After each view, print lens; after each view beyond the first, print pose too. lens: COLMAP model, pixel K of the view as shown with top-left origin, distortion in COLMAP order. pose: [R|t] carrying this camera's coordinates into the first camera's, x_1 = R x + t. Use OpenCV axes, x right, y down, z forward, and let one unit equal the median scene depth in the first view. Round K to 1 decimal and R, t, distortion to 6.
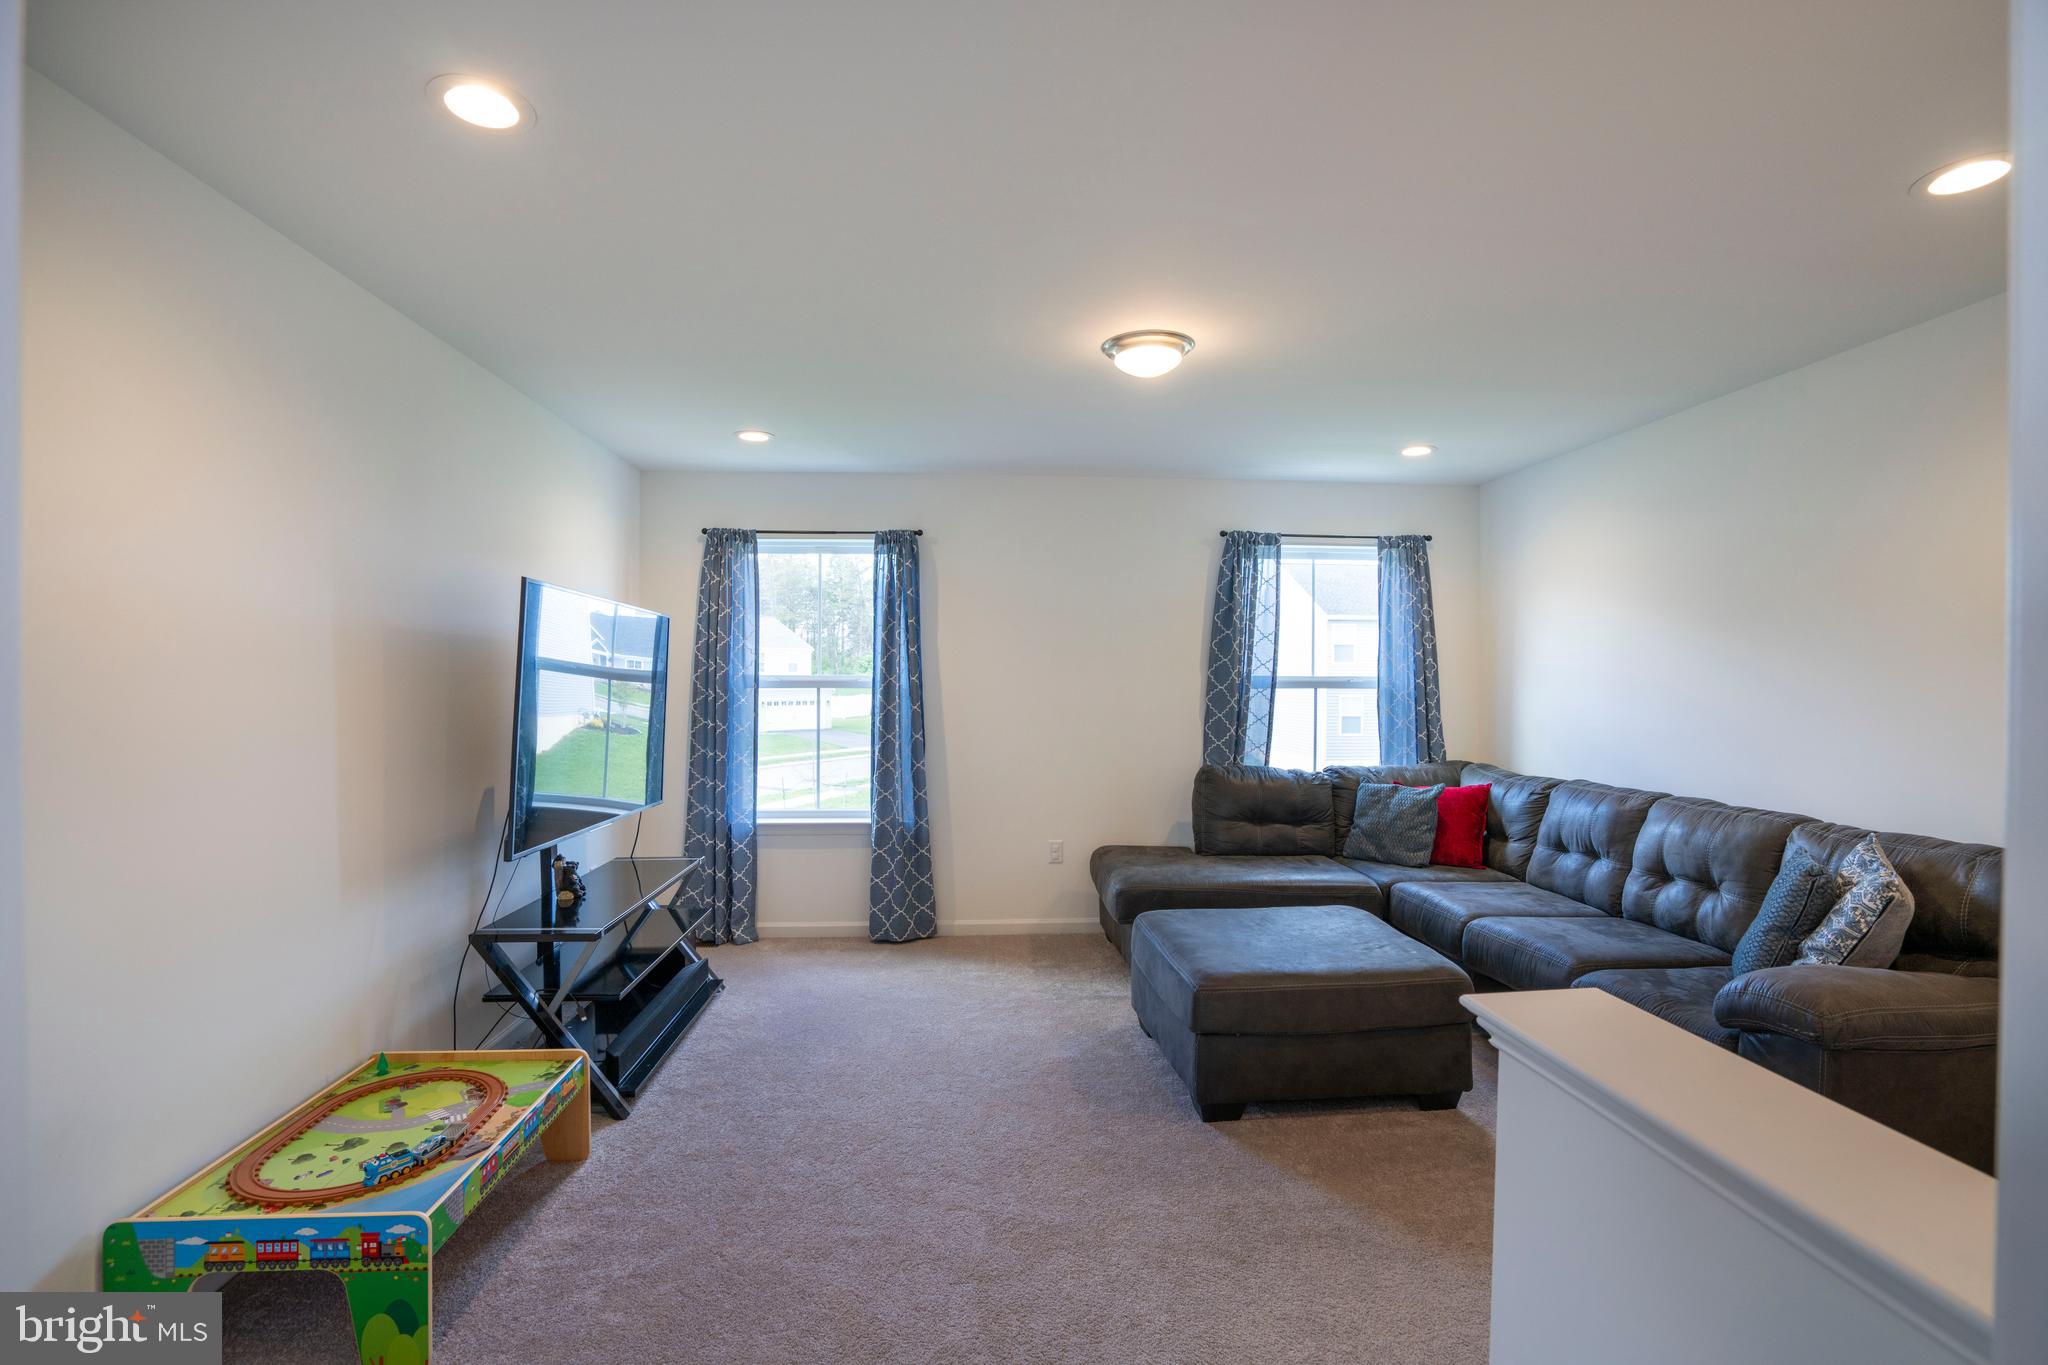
lens RADIAL K [[945.3, 0, 1021.5], [0, 945.3, 688.9], [0, 0, 1]] dist [-0.067287, 0.027252]
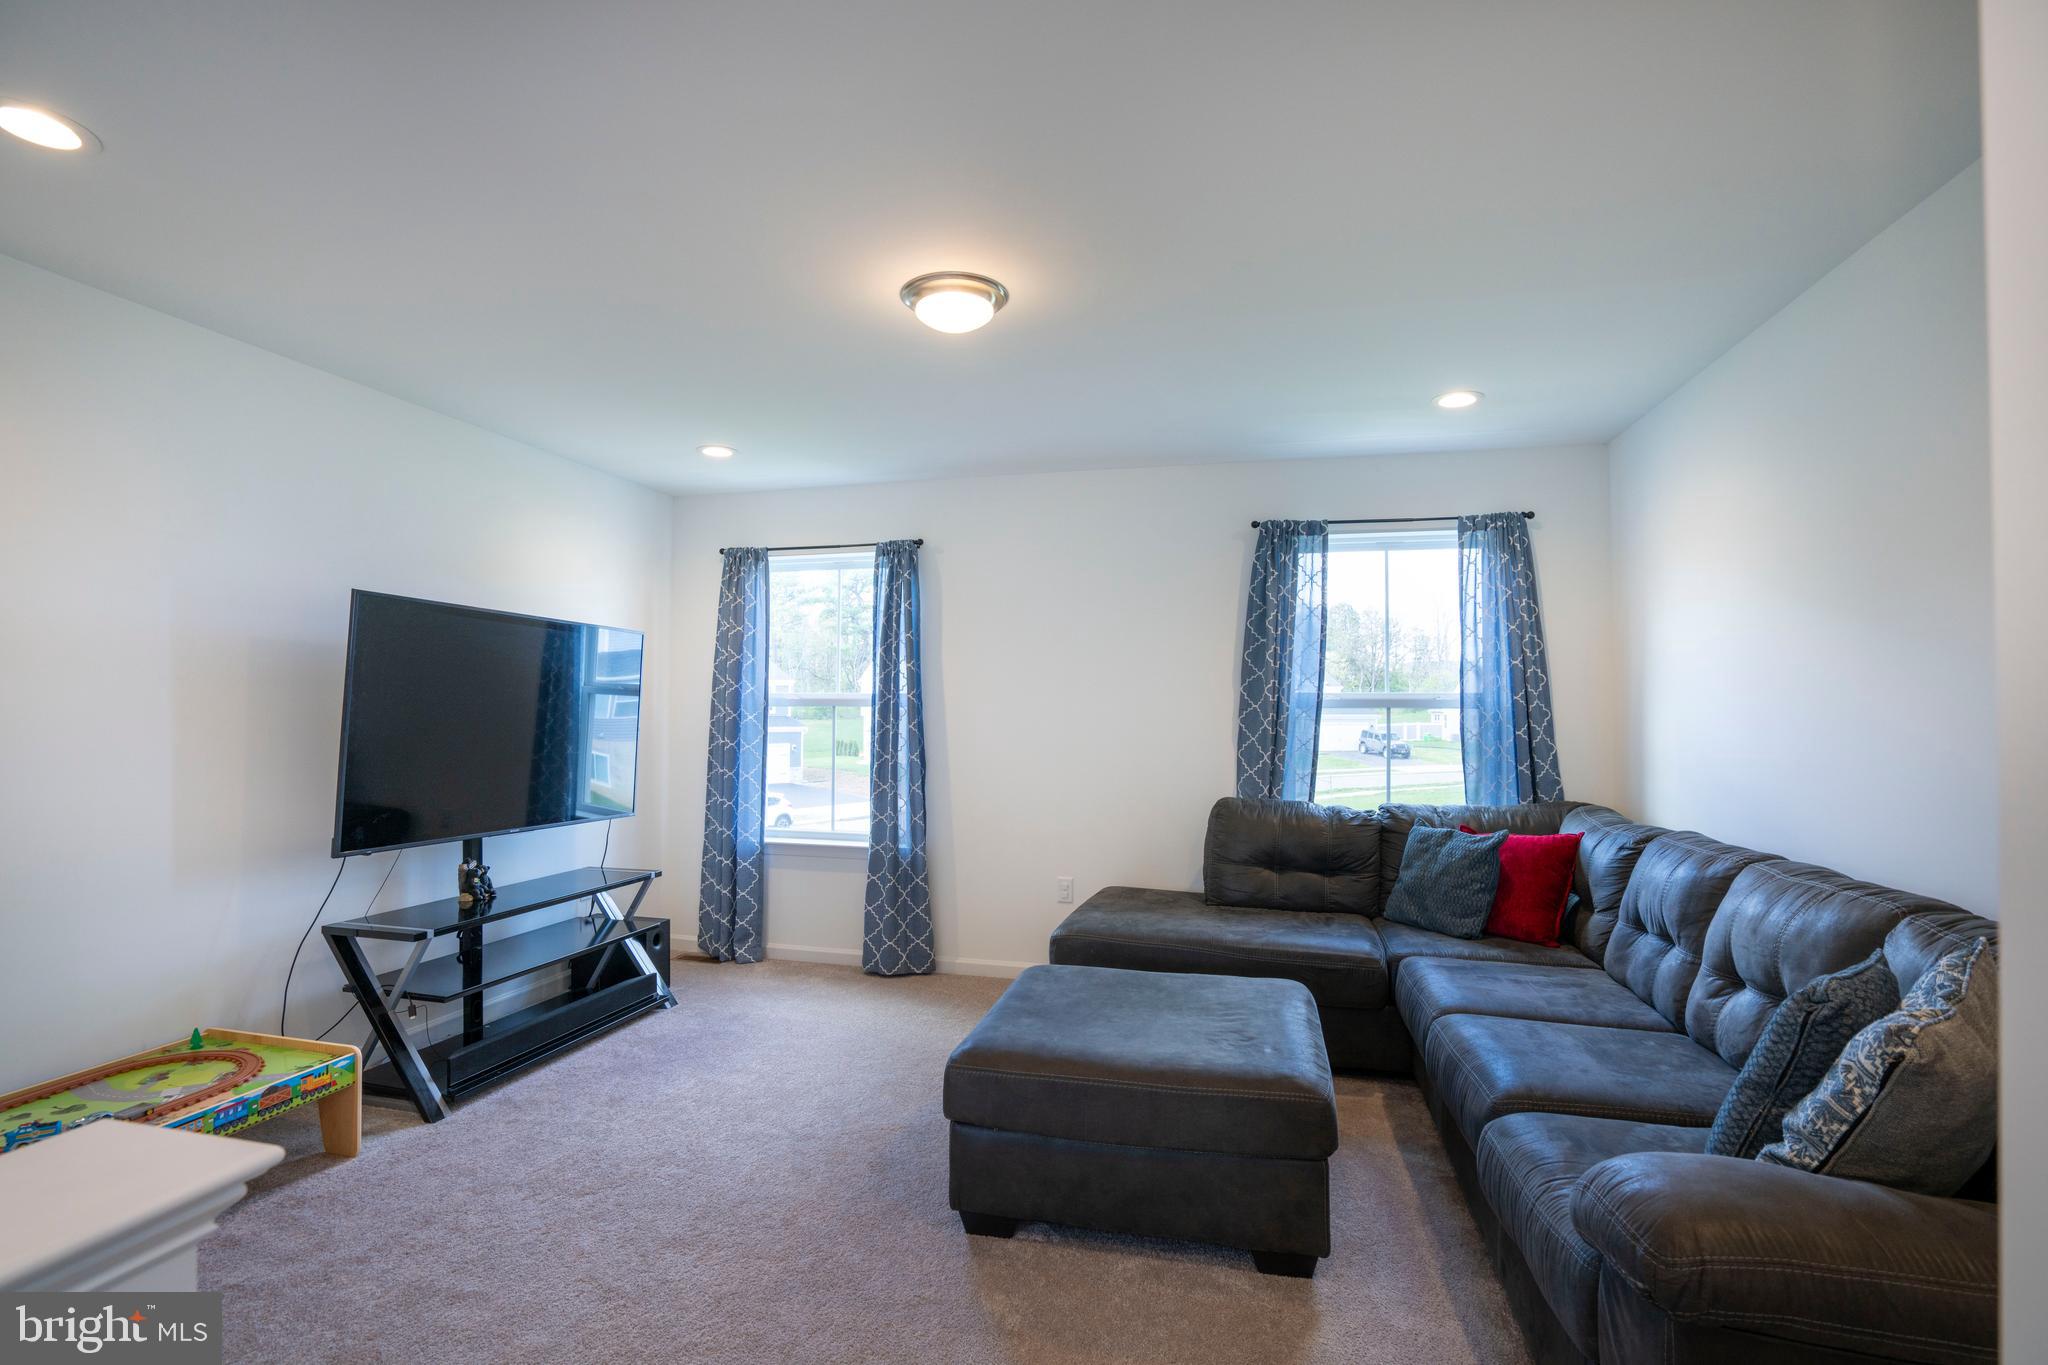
lens RADIAL K [[945.3, 0, 1021.5], [0, 945.3, 688.9], [0, 0, 1]] dist [-0.067287, 0.027252]
pose [[0.948485, -0.005032, -0.316783, 0.291525], [-0.006022, 0.999407, -0.033906, 0.013373], [0.316766, 0.034067, 0.947892, 0.140344]]
